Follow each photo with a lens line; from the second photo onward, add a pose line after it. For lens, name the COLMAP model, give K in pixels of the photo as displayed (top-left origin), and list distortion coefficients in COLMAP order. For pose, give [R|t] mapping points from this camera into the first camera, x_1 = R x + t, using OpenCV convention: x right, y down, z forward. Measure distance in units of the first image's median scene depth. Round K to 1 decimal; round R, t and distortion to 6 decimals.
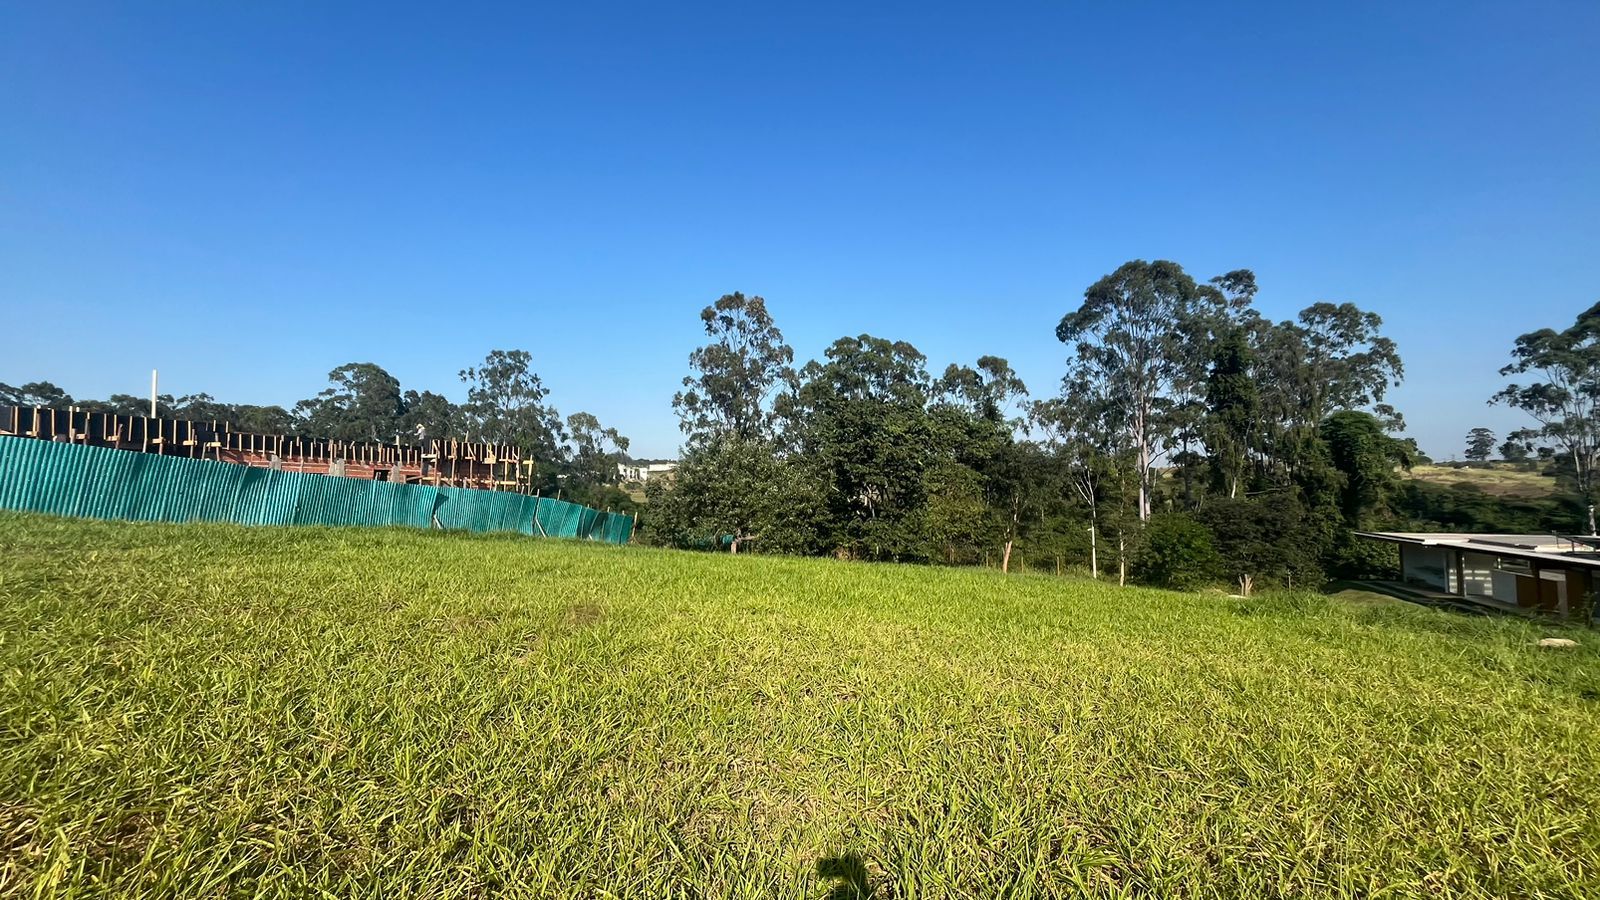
lens RADIAL K [[644.6, 0, 800.0], [0, 644.6, 450.0], [0, 0, 1]] dist [-0.001796, -0.000152]
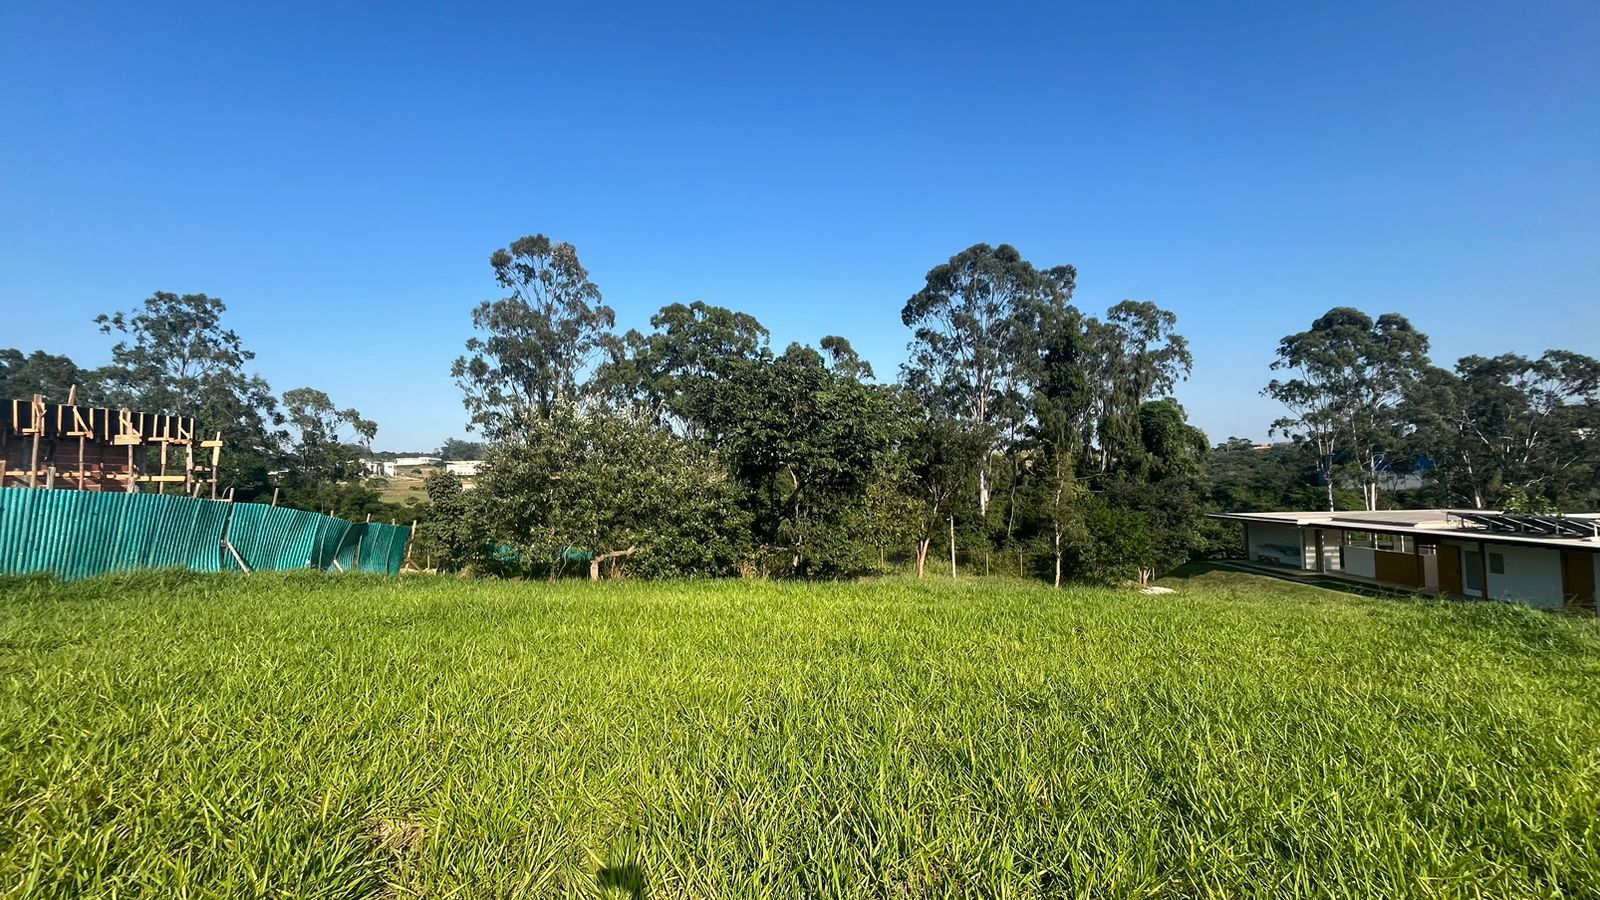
lens RADIAL K [[647.6, 0, 800.0], [0, 647.6, 450.0], [0, 0, 1]] dist [-0.014286, 0.000091]
pose [[0.944861, -0.001577, 0.327467, -0.057564], [-0.001991, 0.999942, 0.010561, 0.009804], [-0.327465, -0.010630, 0.944804, 0.149000]]
